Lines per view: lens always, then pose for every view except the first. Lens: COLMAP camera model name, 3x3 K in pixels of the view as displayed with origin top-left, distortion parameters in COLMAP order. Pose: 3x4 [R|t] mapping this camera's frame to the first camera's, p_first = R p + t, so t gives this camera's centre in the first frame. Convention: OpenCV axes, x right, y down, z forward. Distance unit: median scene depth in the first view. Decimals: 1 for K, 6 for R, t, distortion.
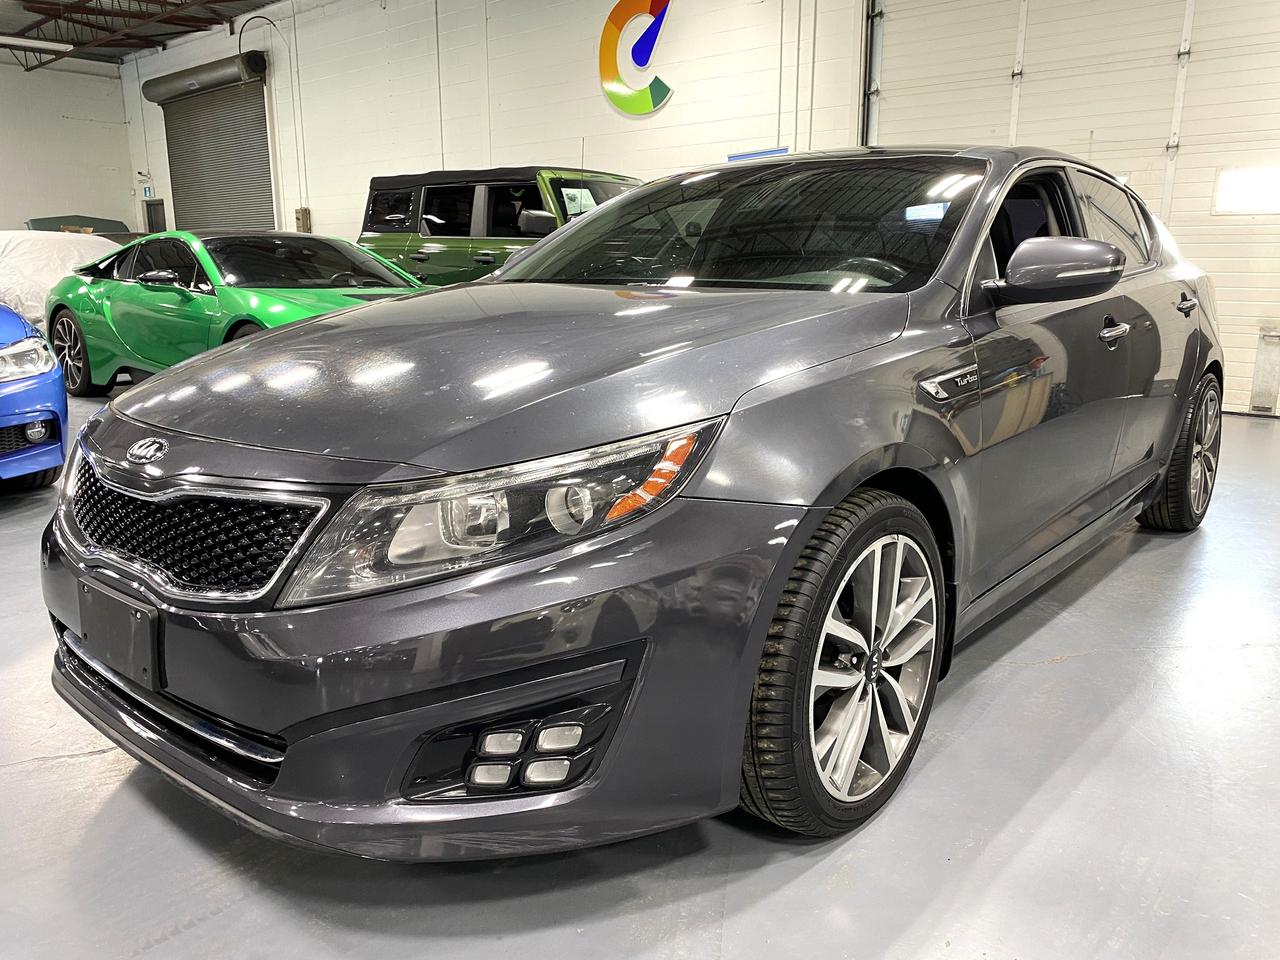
lens RADIAL K [[982.5, 0, 640.0], [0, 982.5, 480.0], [0, 0, 1]] dist [0.011228, -0.006591]
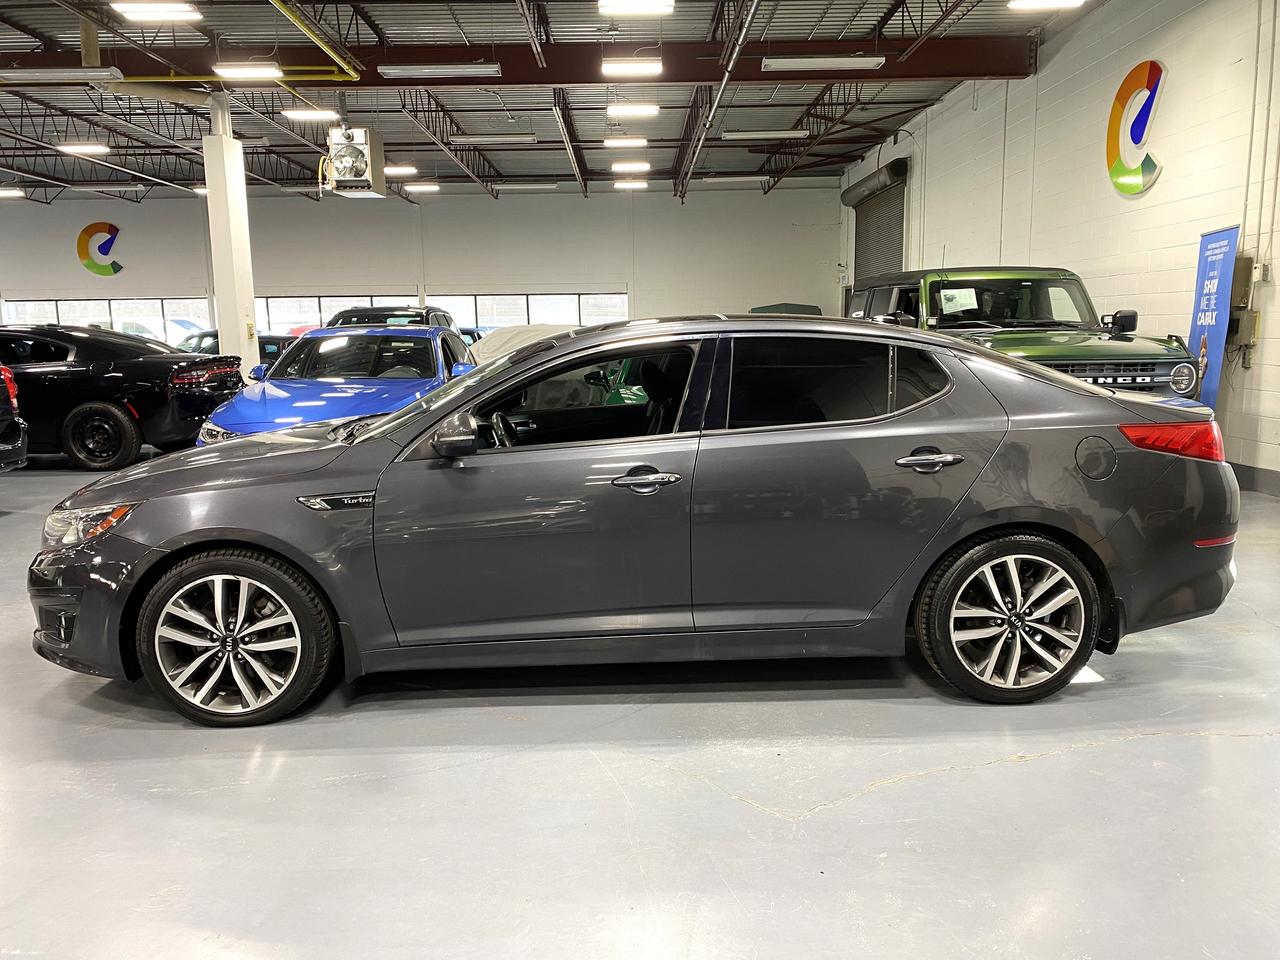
lens RADIAL K [[982.5, 0, 640.0], [0, 982.5, 480.0], [0, 0, 1]] dist [0.011228, -0.006591]
pose [[0.665202, 0.106436, -0.739039, 0.508838], [-0.142825, 0.989649, 0.013974, -0.062082], [0.732876, 0.096258, 0.673518, 0.067311]]
